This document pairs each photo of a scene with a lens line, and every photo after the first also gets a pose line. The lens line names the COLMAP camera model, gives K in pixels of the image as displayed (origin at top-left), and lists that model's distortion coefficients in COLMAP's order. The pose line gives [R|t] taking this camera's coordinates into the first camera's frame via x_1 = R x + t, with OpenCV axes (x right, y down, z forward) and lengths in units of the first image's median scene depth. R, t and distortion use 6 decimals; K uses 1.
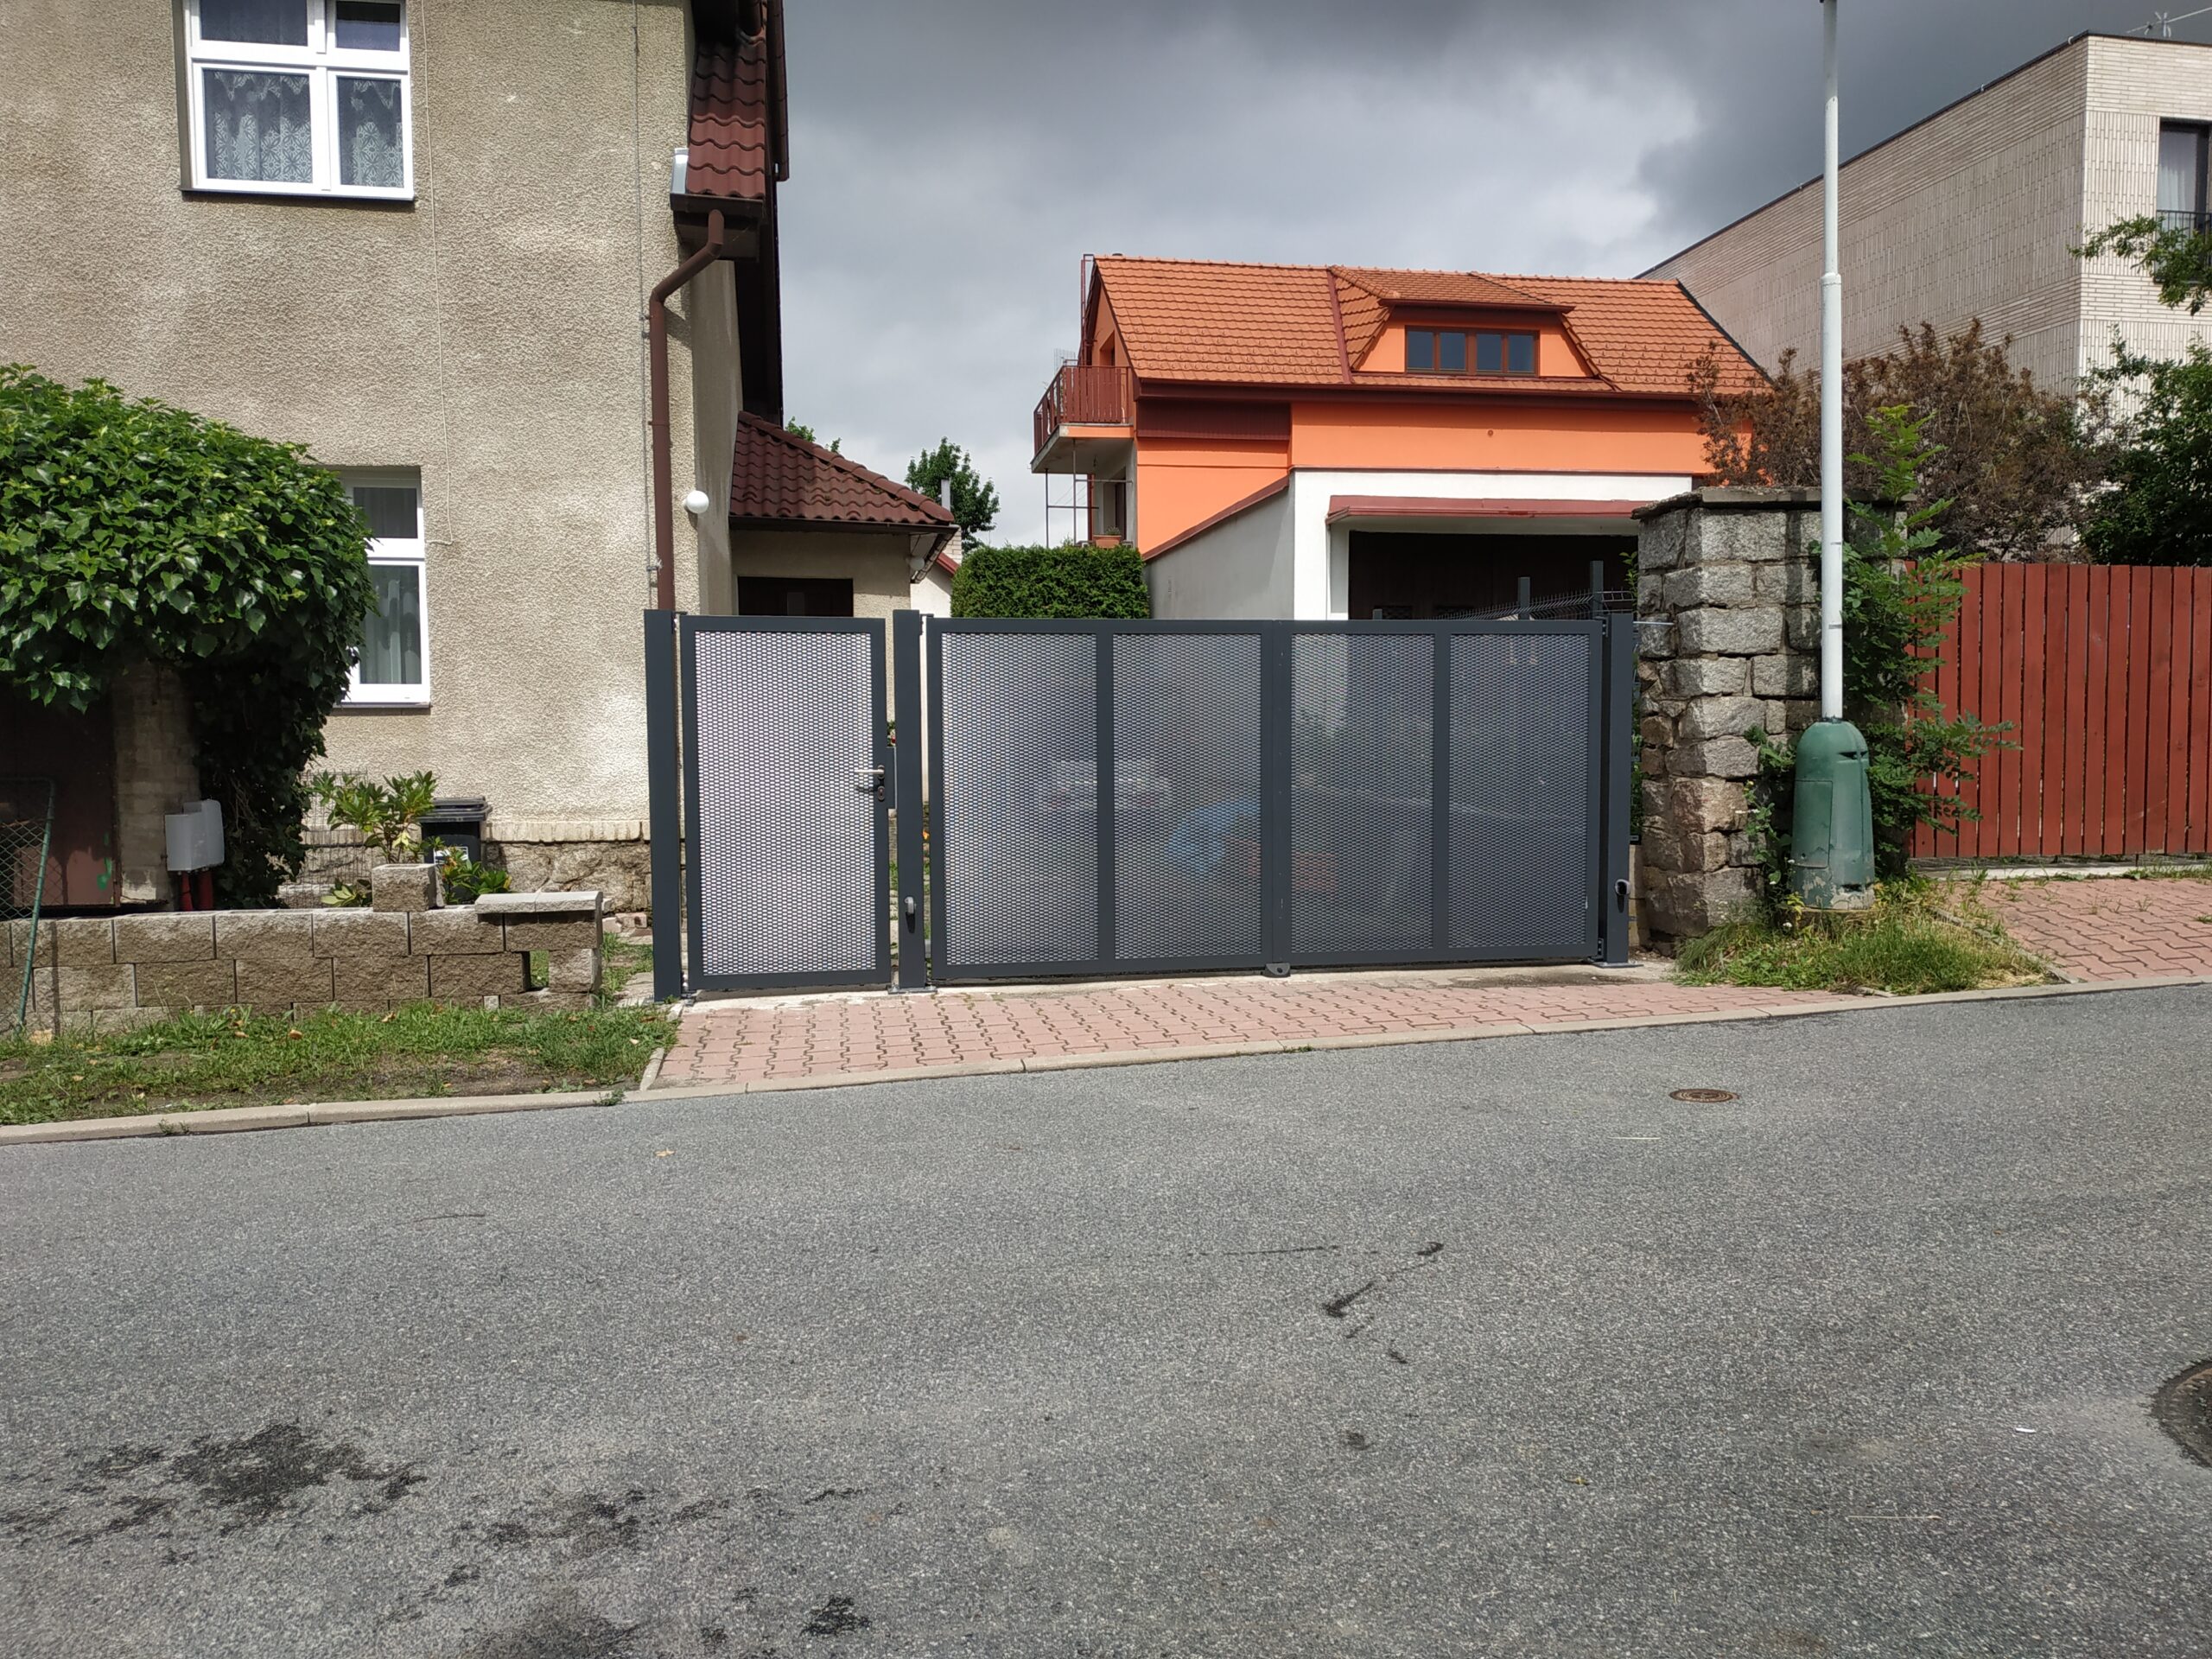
lens RADIAL K [[1616.3, 0, 1106.0], [0, 1616.3, 829.5], [0, 0, 1]] dist [0.008027, -0.040847]
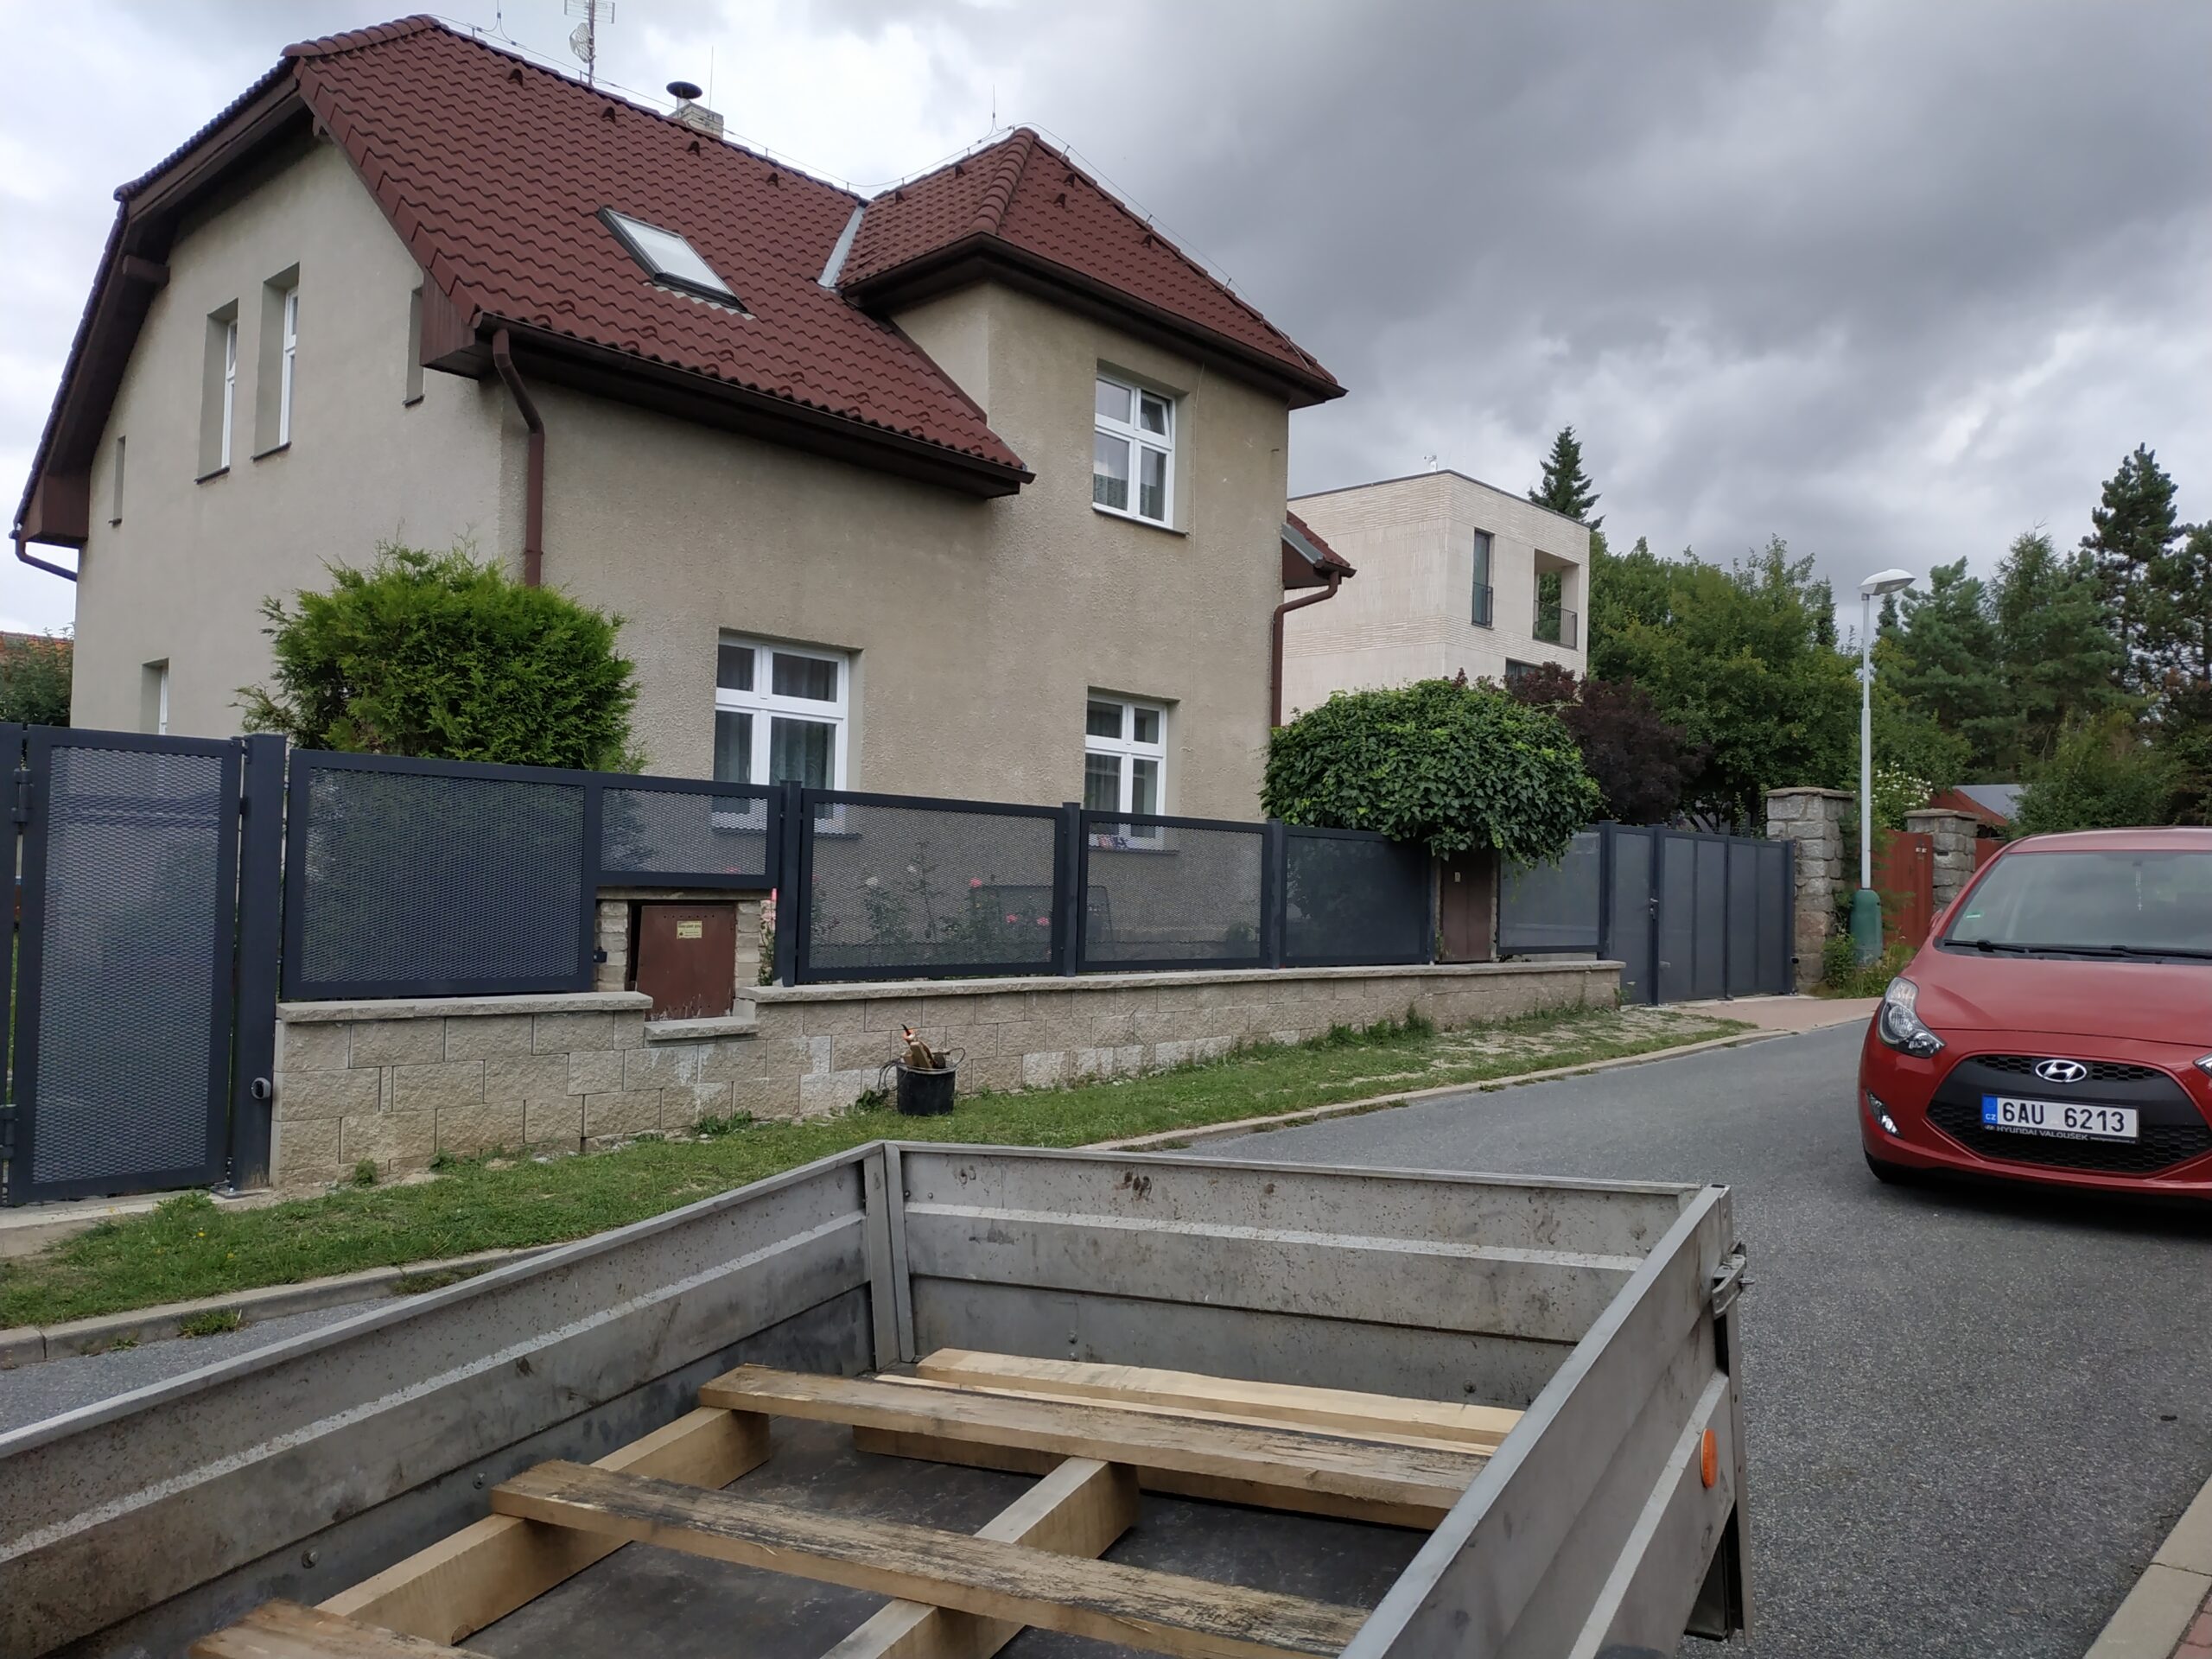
lens RADIAL K [[1616.3, 0, 1106.0], [0, 1616.3, 829.5], [0, 0, 1]] dist [0.008027, -0.040847]
pose [[0.783326, 0.042532, 0.620154, -1.621771], [0.011287, 0.996519, -0.082601, 0.027310], [-0.621509, 0.071703, 0.780119, -0.169402]]
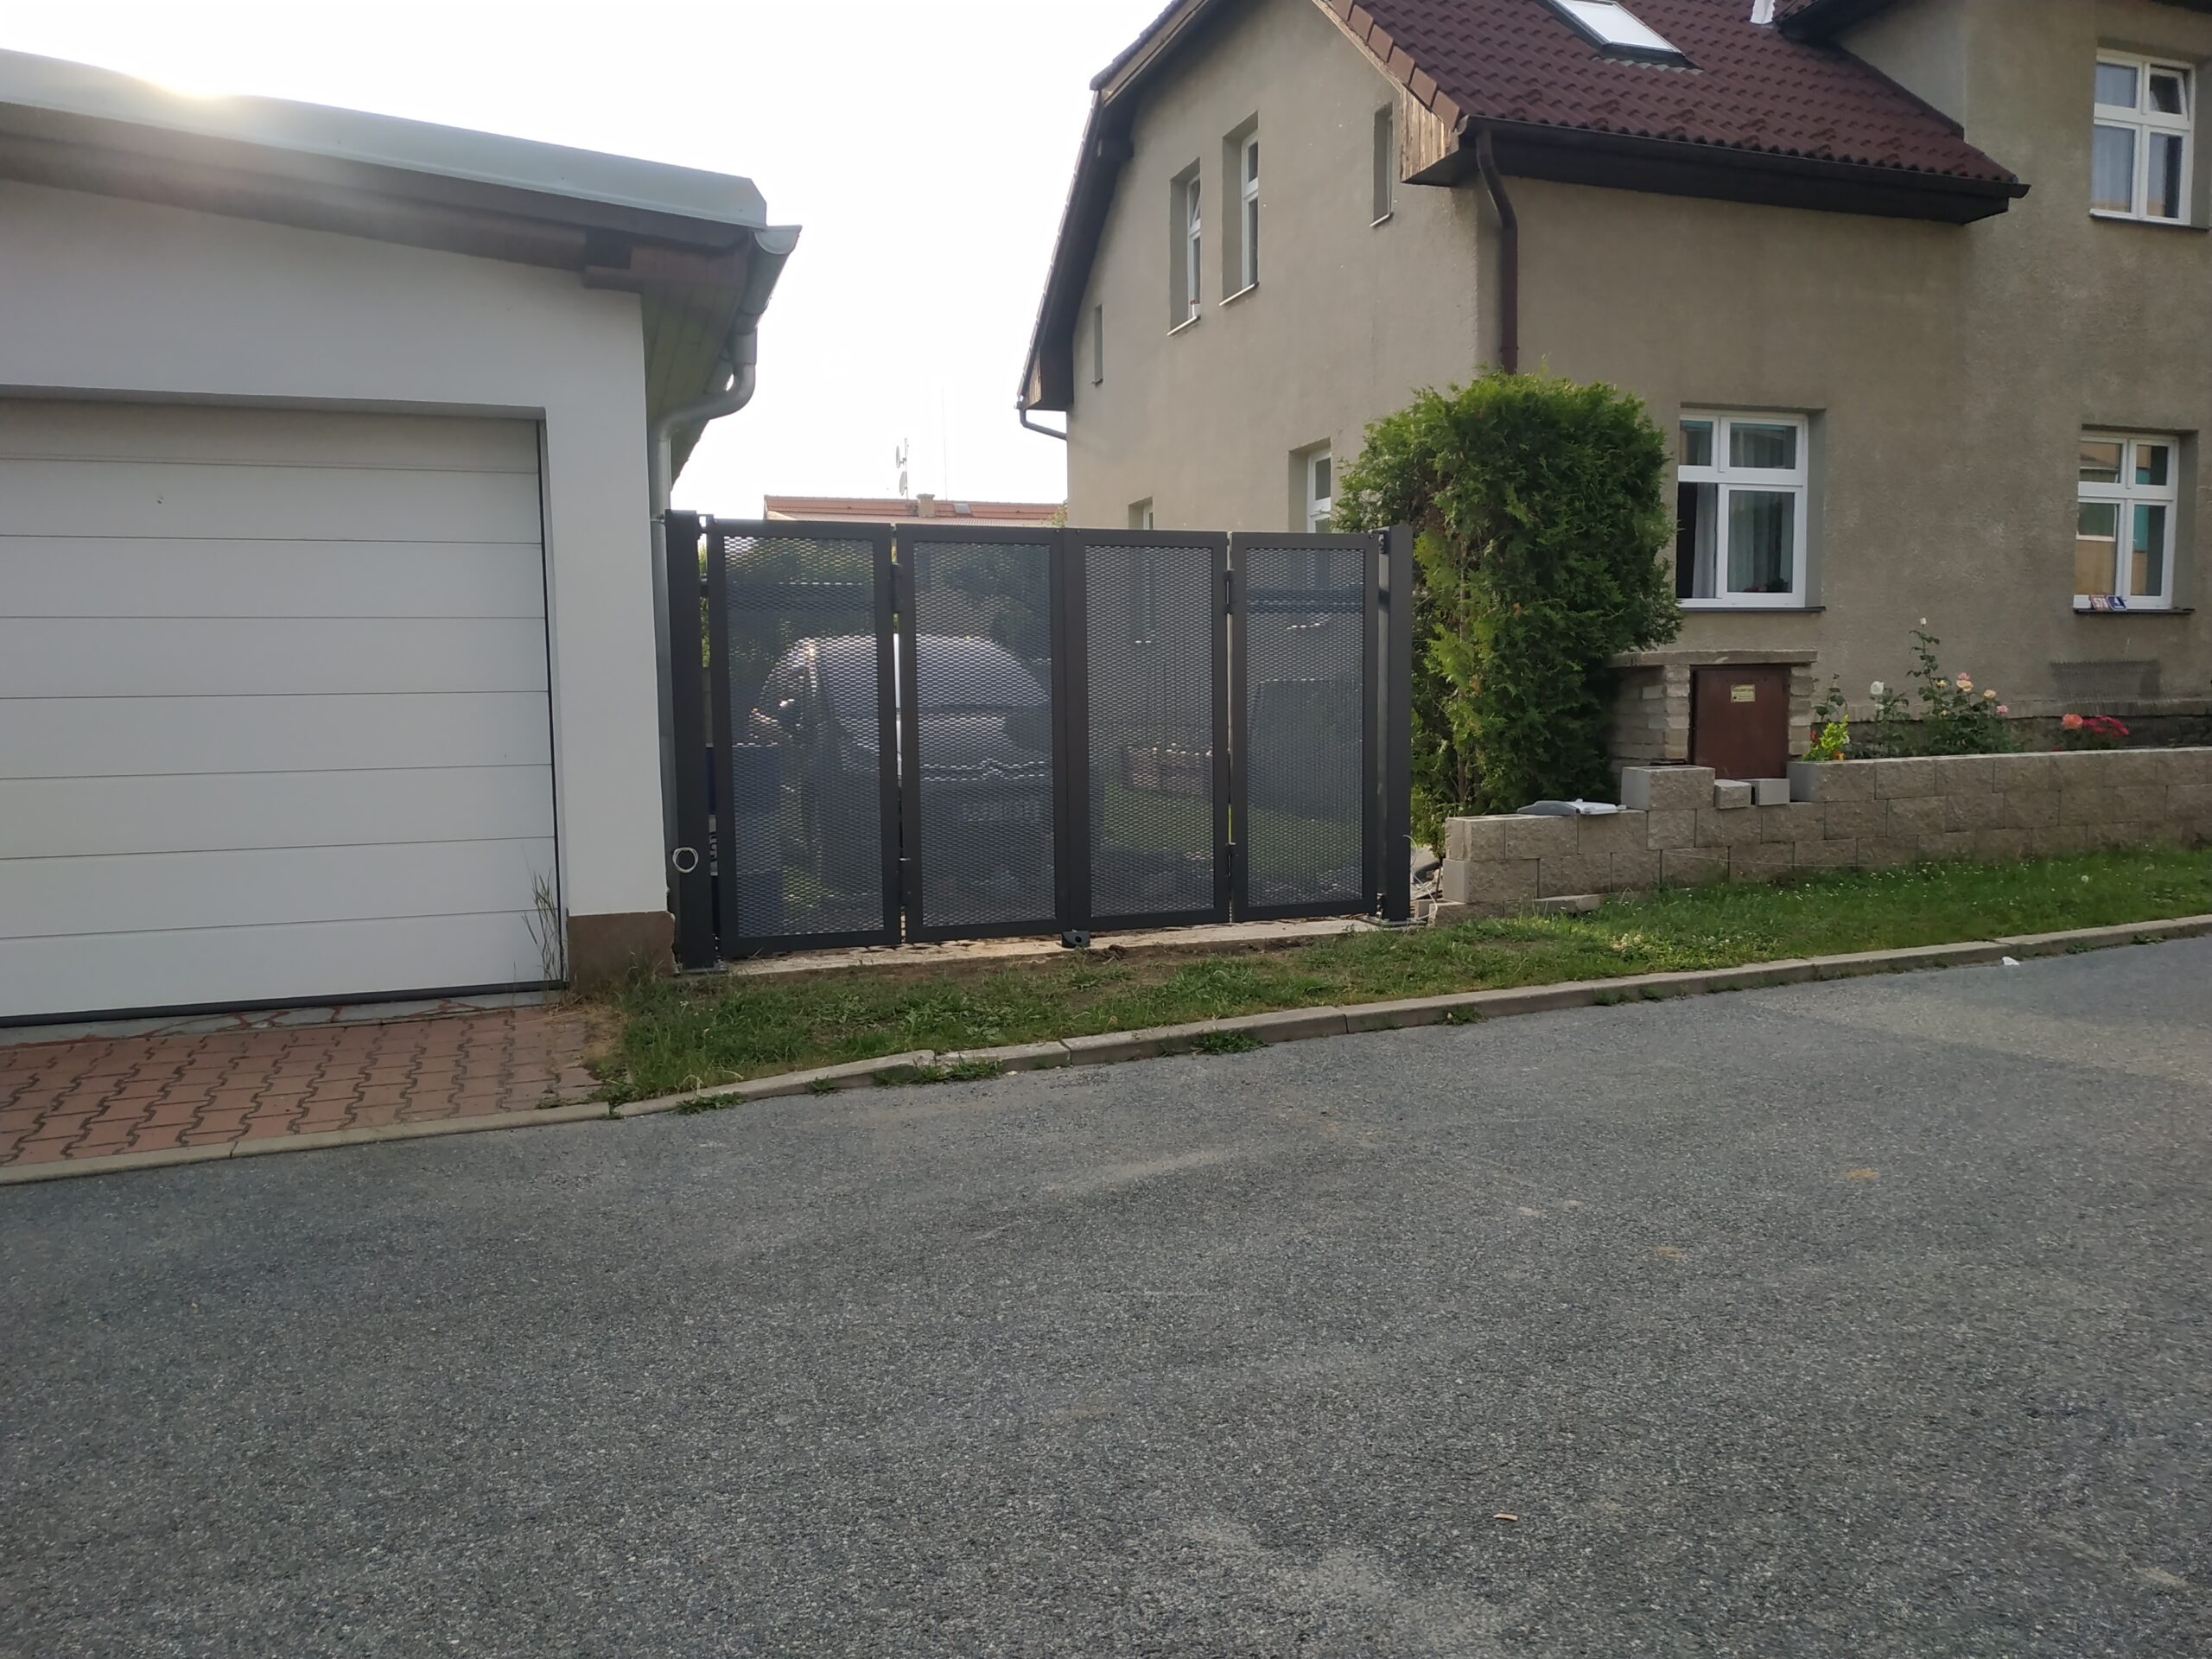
lens RADIAL K [[1634.9, 0, 1105.5], [0, 1634.9, 795.4], [0, 0, 1]] dist [0.003986, -0.032145]
pose [[0.984165, -0.030923, 0.174537, -1.747111], [0.031439, 0.999506, -0.000191, 0.050194], [-0.174445, 0.005675, 0.984651, -0.161954]]
